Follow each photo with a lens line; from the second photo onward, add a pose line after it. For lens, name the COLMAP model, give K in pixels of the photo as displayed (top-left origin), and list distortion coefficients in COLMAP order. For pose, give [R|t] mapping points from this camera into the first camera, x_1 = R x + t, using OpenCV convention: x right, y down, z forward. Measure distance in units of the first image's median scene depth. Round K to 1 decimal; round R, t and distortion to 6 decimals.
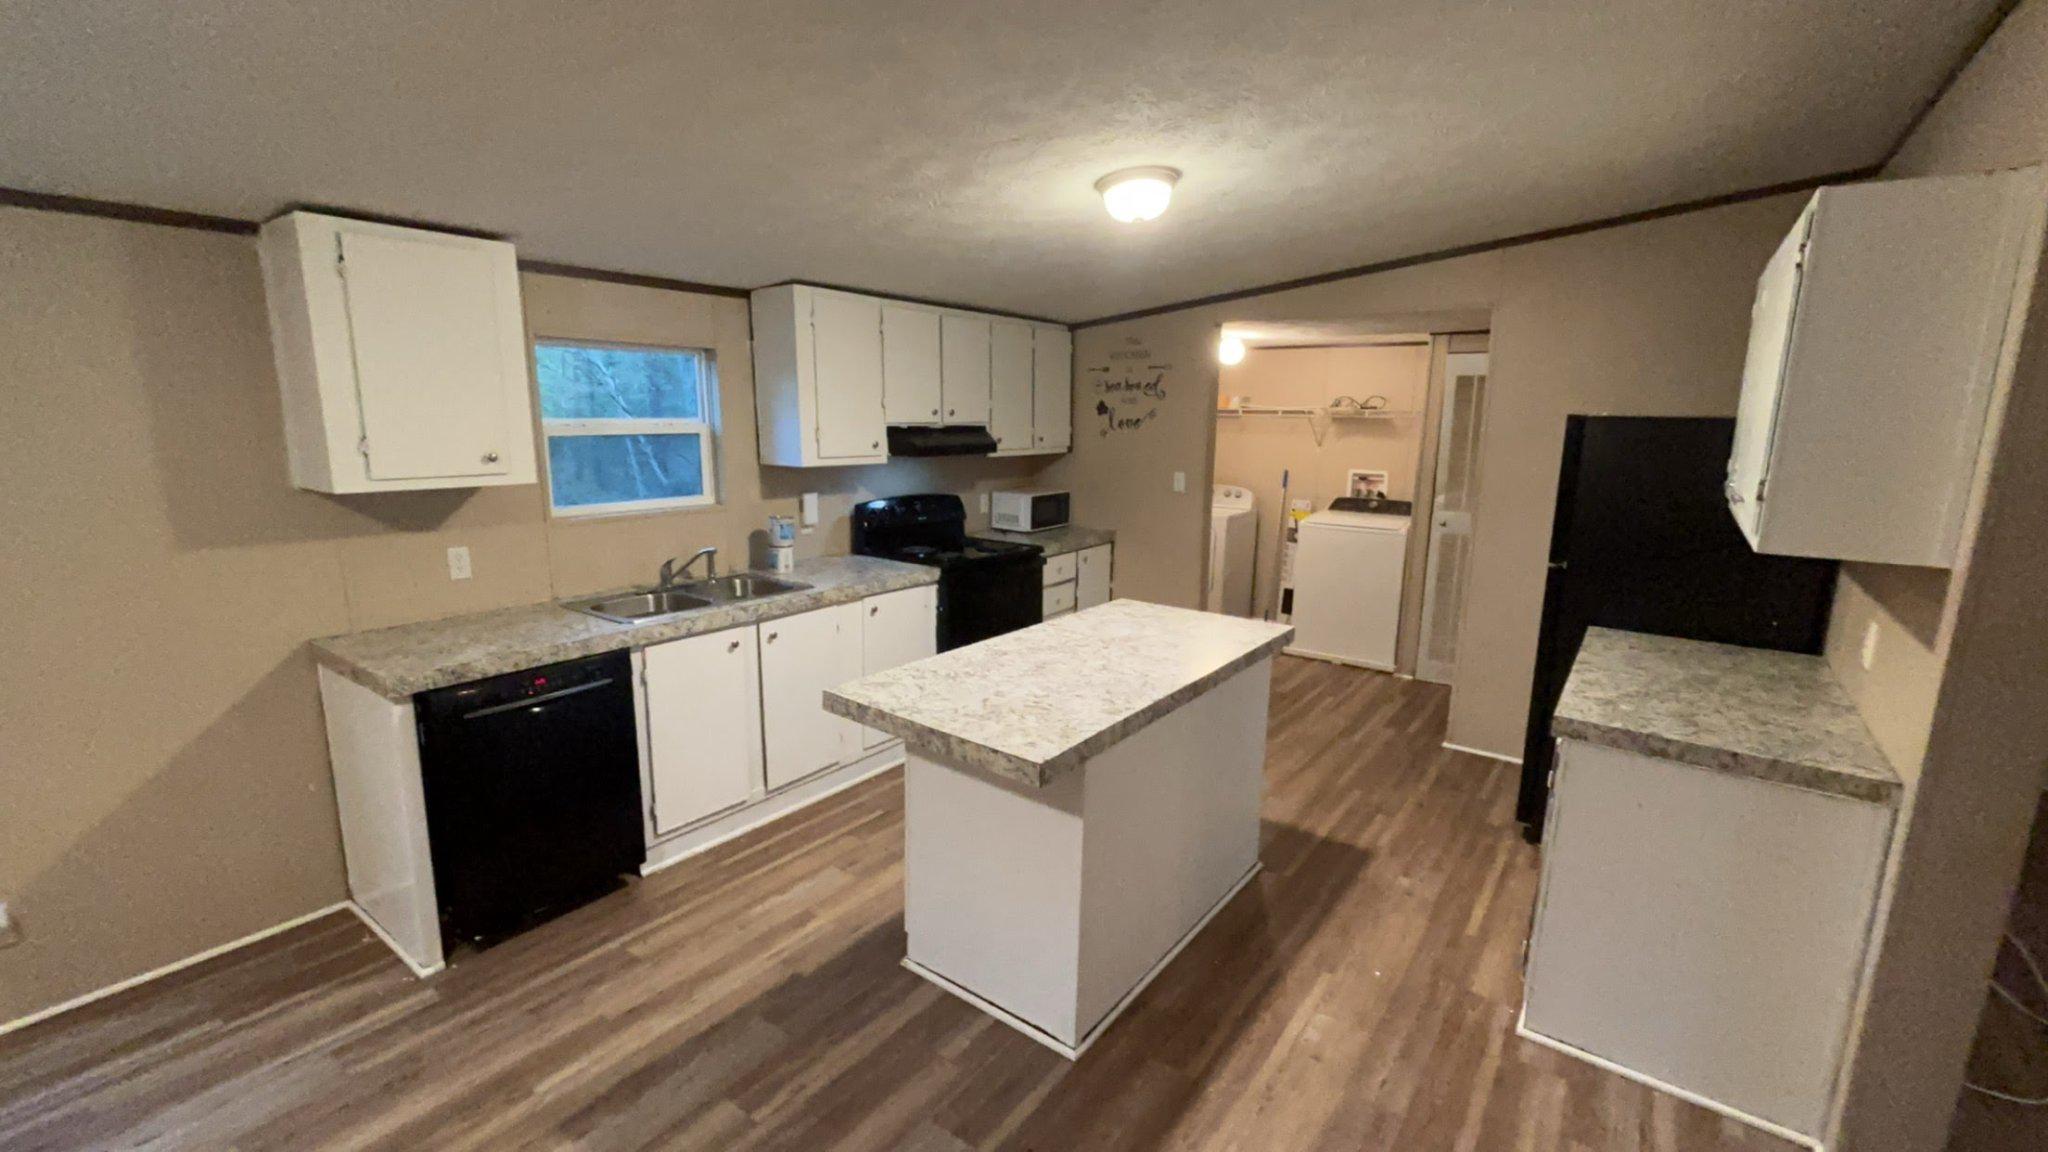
lens RADIAL K [[865.2, 0, 1023.5], [0, 865.2, 577.3], [0, 0, 1]] dist [-0.002282, -0.000228]
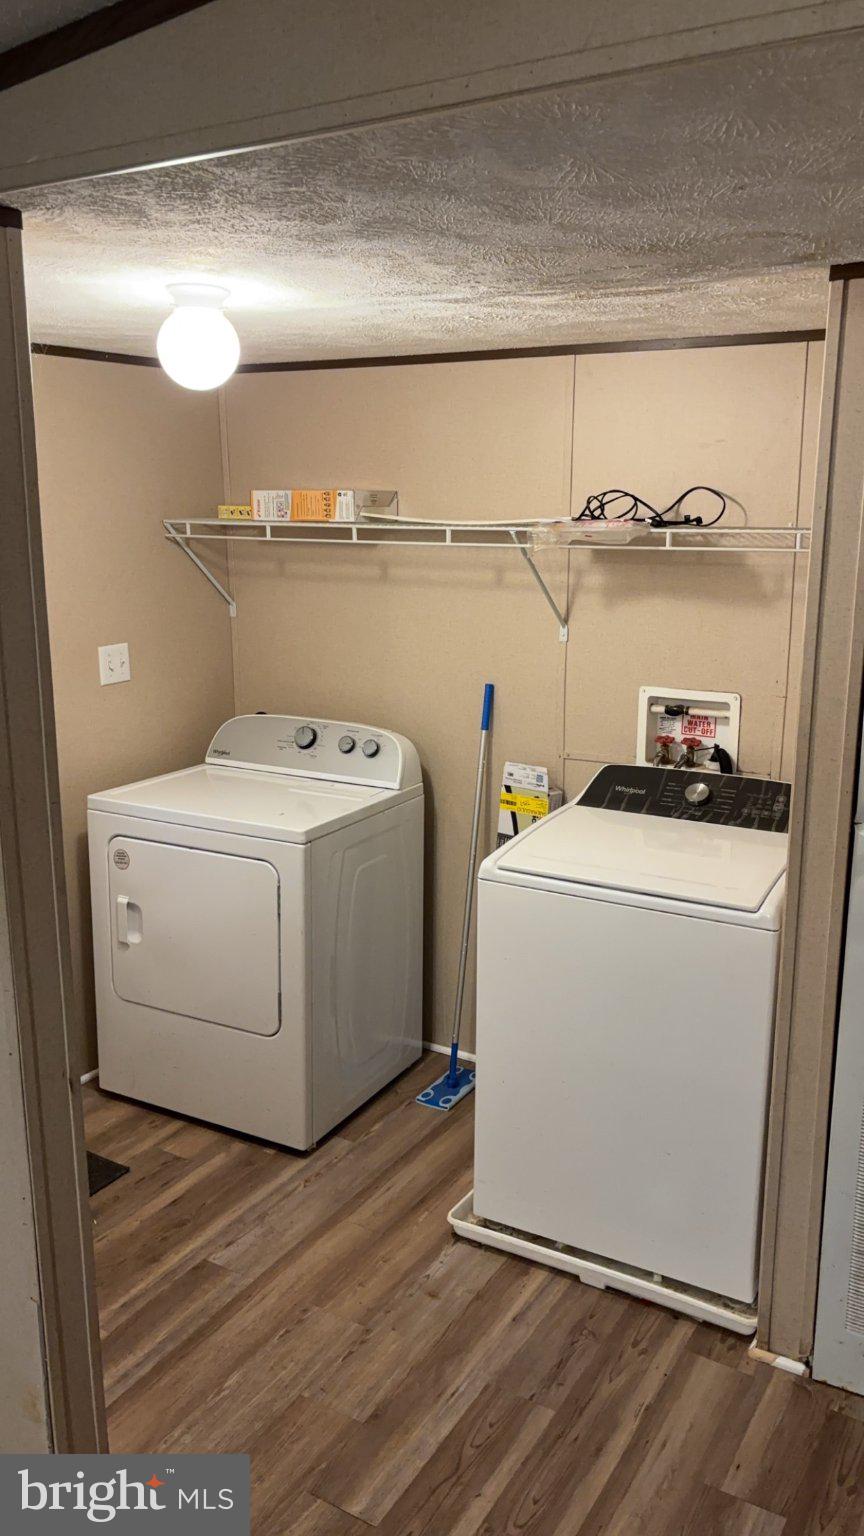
lens RADIAL K [[1265.7, 0, 437.1], [0, 1265.7, 766.6], [0, 0, 1]] dist [-0.045081, 0.001650]
pose [[0.992765, -0.034026, 0.115150, 0.241523], [0.032605, 0.999367, 0.014195, -0.107633], [-0.115560, -0.010337, 0.993247, 0.501144]]
